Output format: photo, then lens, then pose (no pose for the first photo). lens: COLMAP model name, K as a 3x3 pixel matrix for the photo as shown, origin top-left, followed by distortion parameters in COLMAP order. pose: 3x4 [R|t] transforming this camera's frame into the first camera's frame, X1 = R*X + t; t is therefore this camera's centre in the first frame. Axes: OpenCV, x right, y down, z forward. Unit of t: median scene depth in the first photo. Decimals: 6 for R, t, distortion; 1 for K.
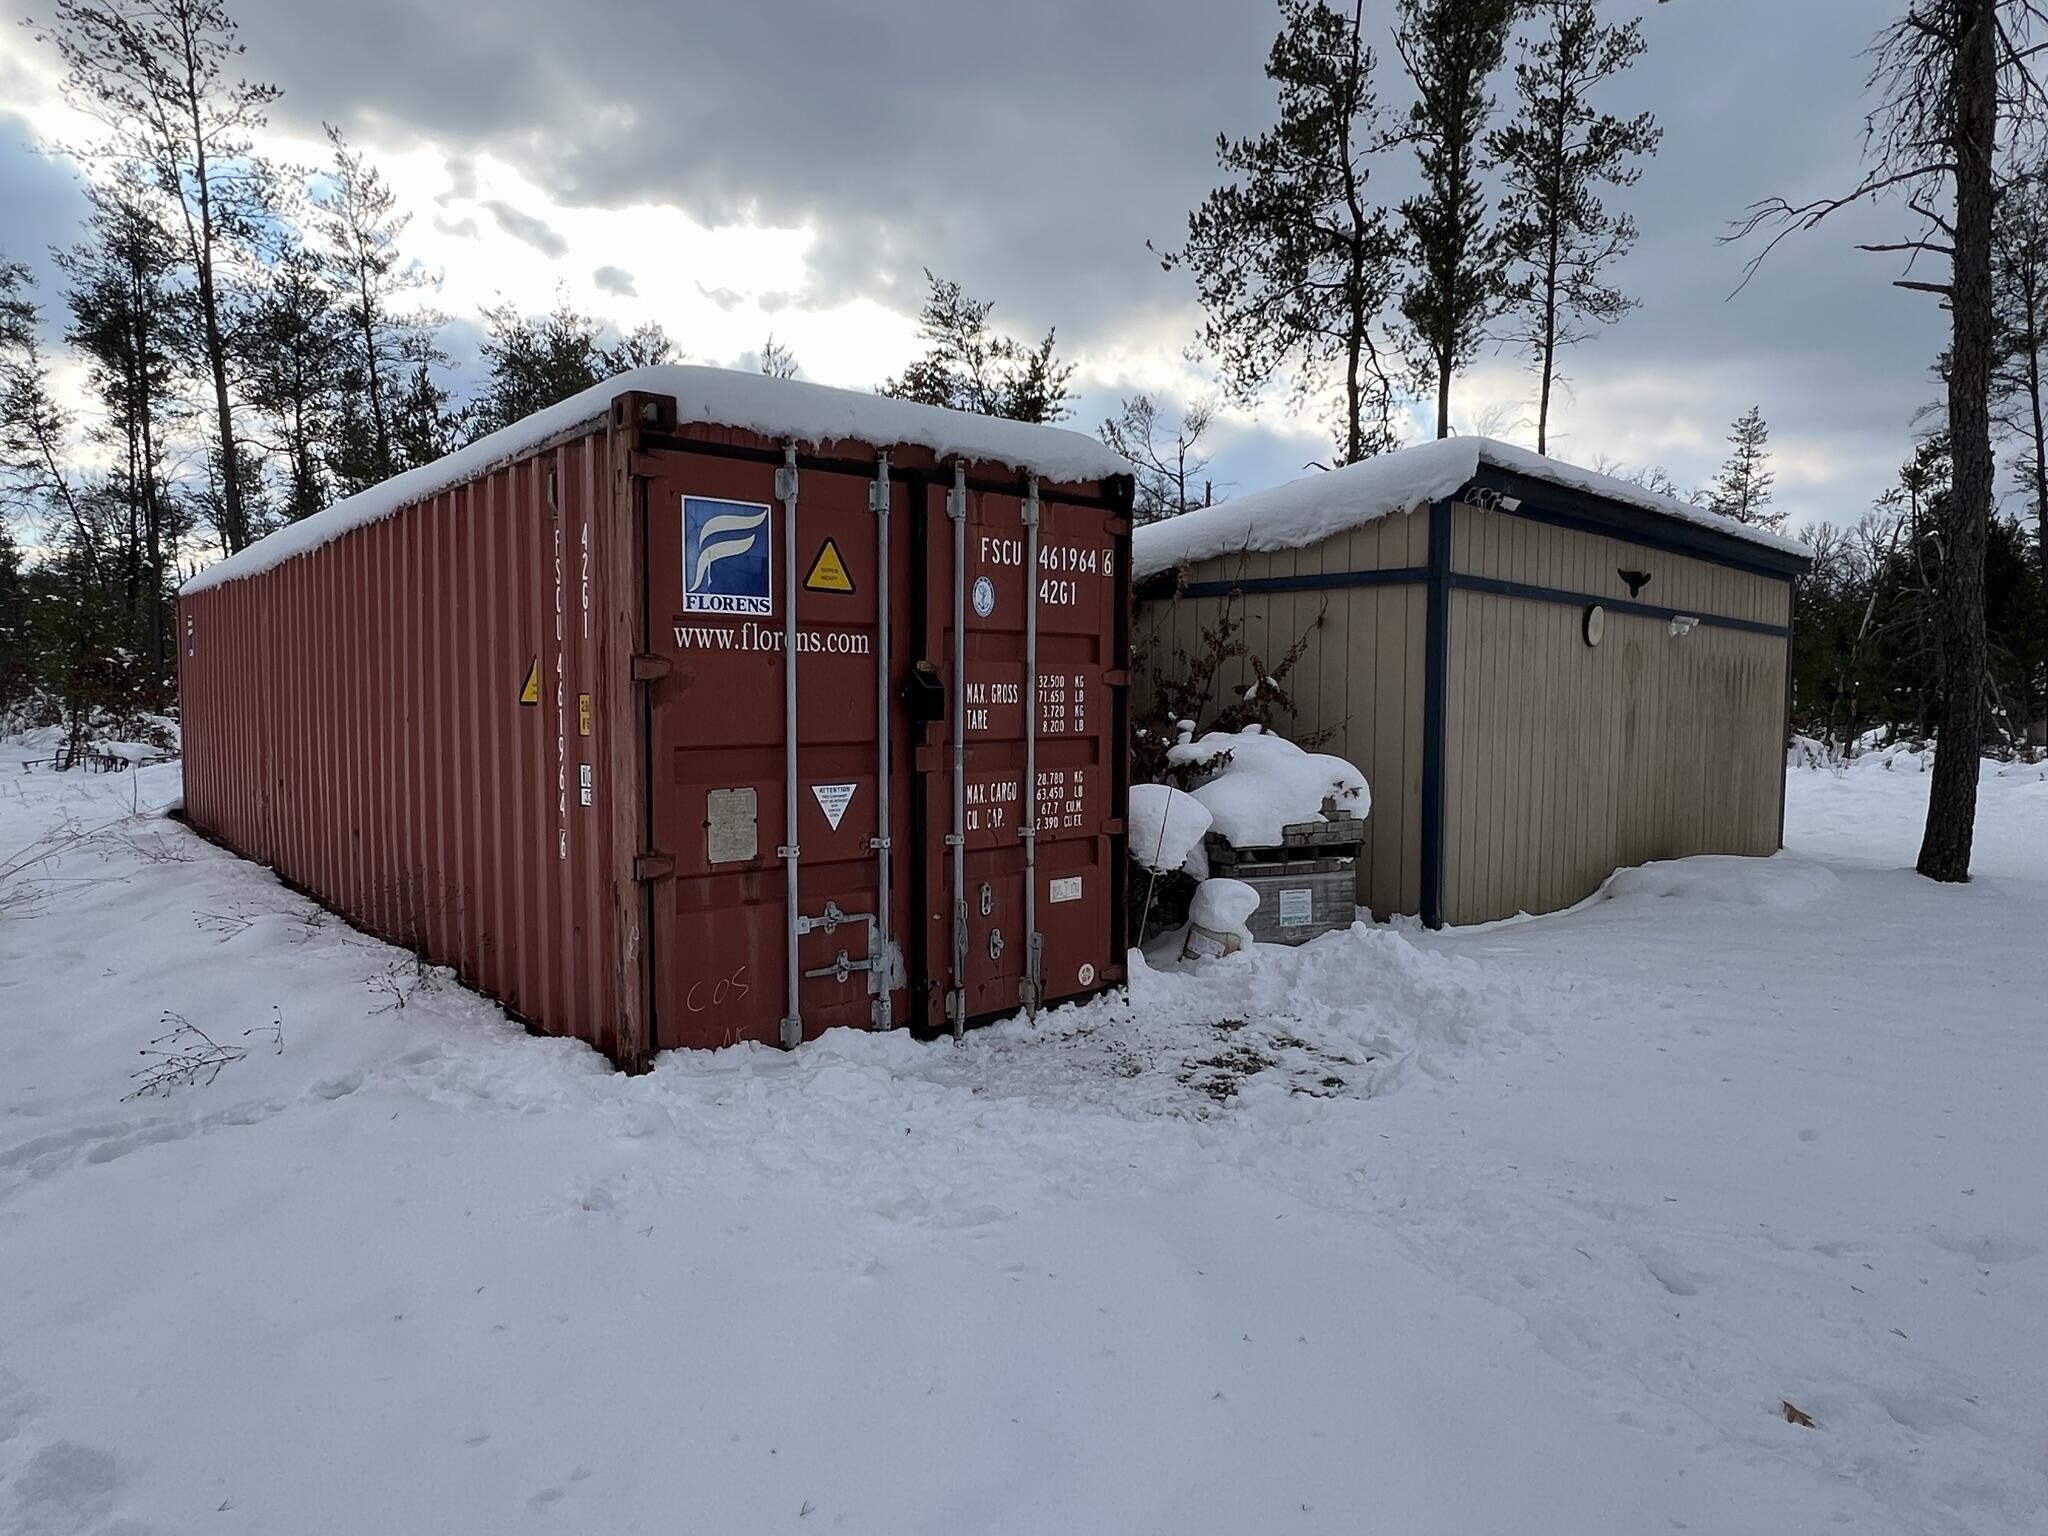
lens RADIAL K [[1283.5, 0, 1026.7], [0, 1283.5, 756.1], [0, 0, 1]] dist [0.026038, -0.011815]
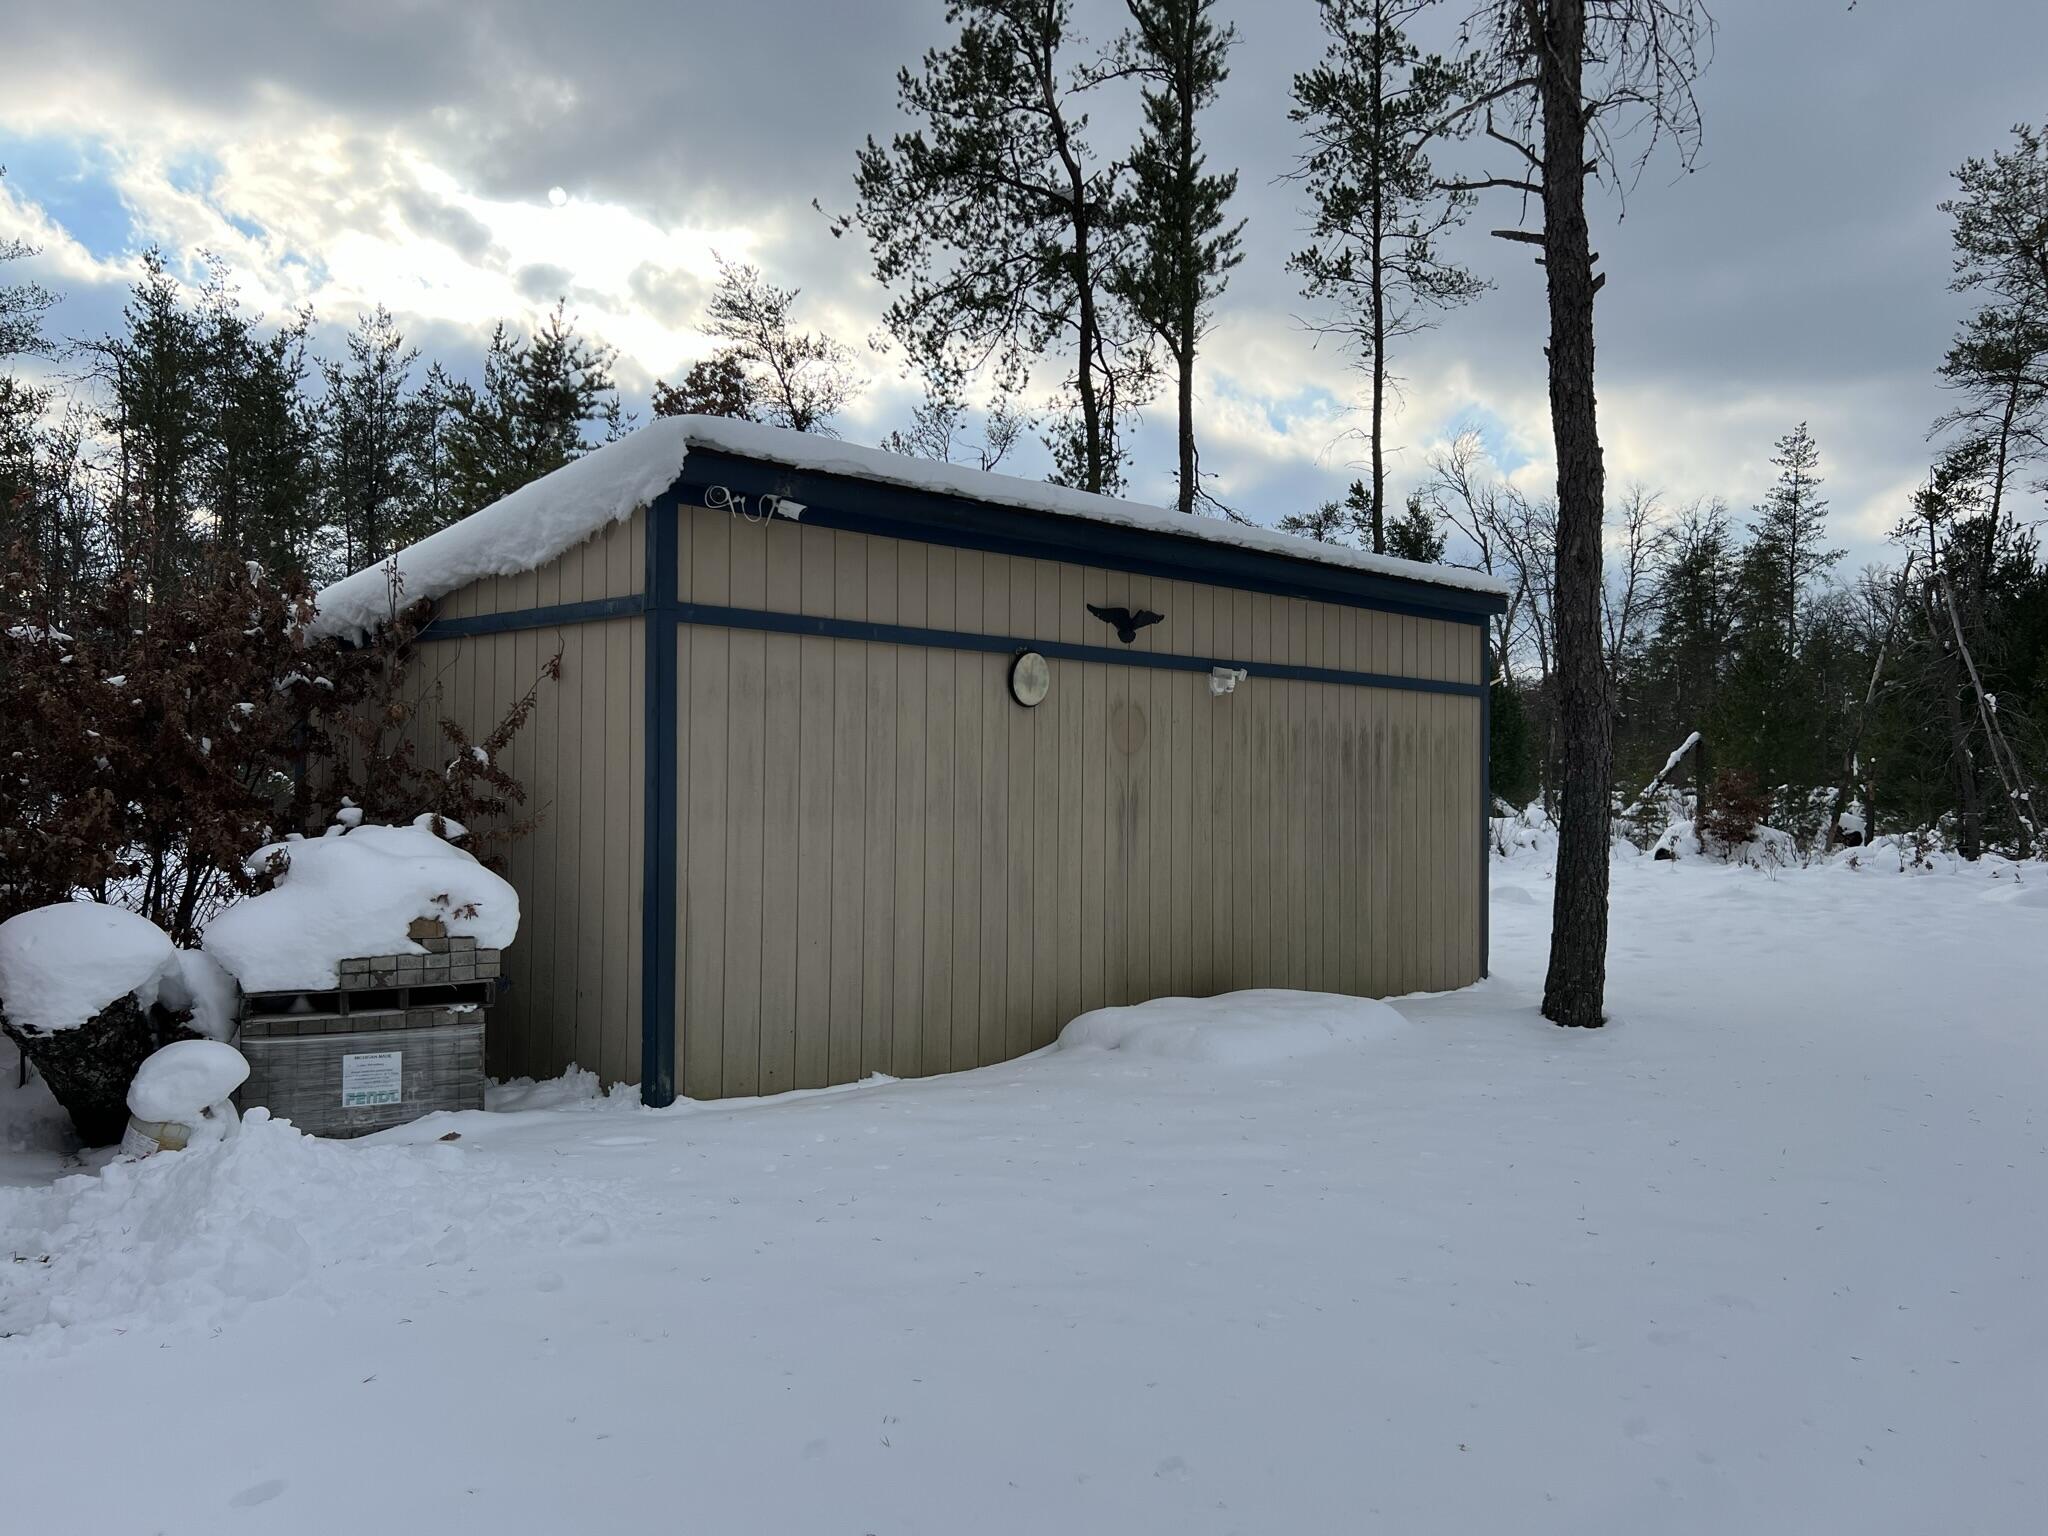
lens RADIAL K [[1552.2, 0, 1074.1], [0, 1552.2, 749.8], [0, 0, 1]] dist [0.051951, -0.056445]
pose [[0.999996, -0.001158, 0.002618, 0.254731], [0.001322, 0.997990, -0.063351, -0.002208], [-0.002539, 0.063354, 0.997988, 0.063542]]
